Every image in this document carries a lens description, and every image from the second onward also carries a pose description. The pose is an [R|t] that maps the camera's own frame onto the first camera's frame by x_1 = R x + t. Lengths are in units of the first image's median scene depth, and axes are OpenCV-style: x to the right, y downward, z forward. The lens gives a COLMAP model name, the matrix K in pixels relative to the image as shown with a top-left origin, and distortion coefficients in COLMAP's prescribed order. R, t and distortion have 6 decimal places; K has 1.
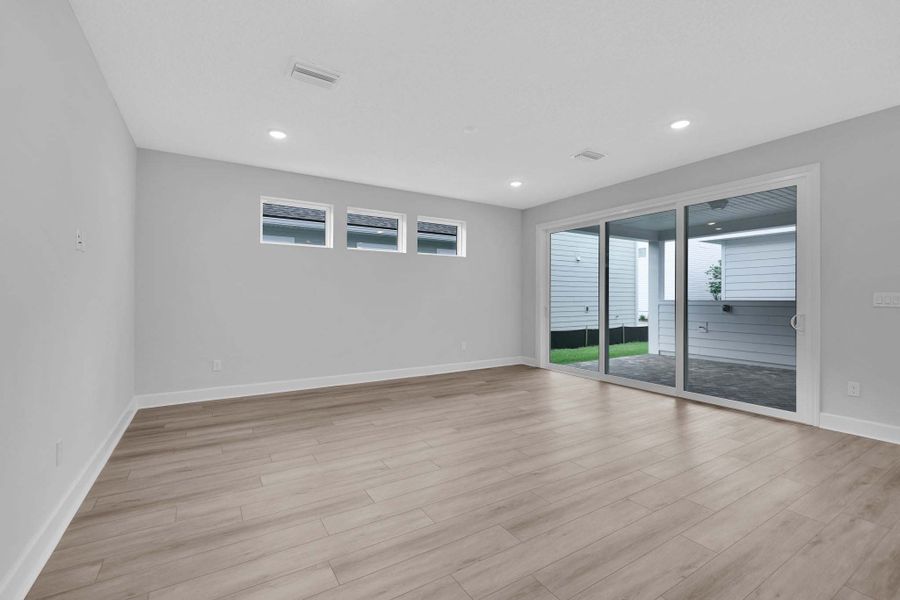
lens RADIAL K [[388.6, 0, 459.9], [0, 388.6, 297.5], [0, 0, 1]] dist [0.002505, 0.000476]
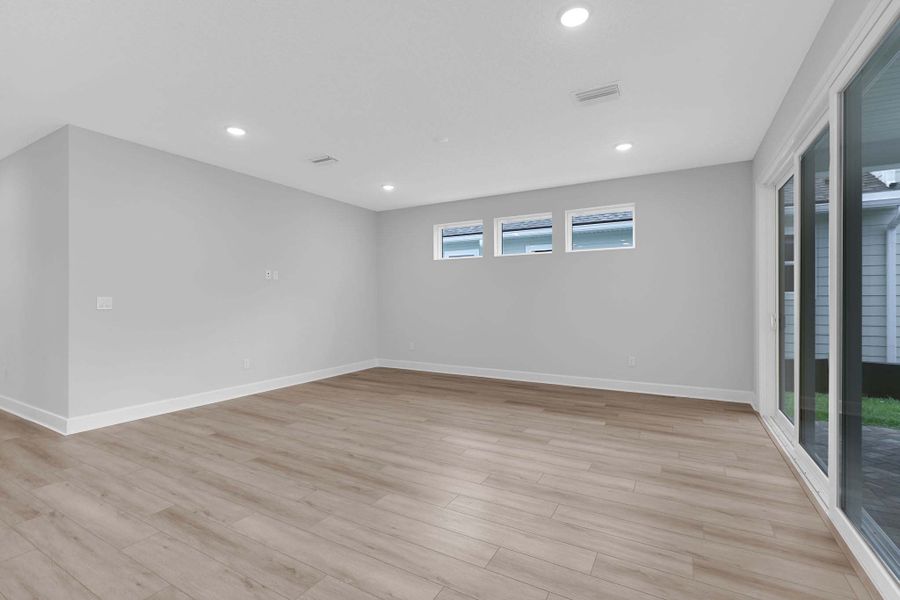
lens RADIAL K [[408.8, 0, 460.8], [0, 408.8, 301.6], [0, 0, 1]] dist [0.000214, -0.000692]
pose [[0.478671, -0.000808, -0.877994, 1.021614], [0.003751, 0.999992, 0.001125, 0.002085], [0.877986, -0.003832, 0.478670, 0.518234]]
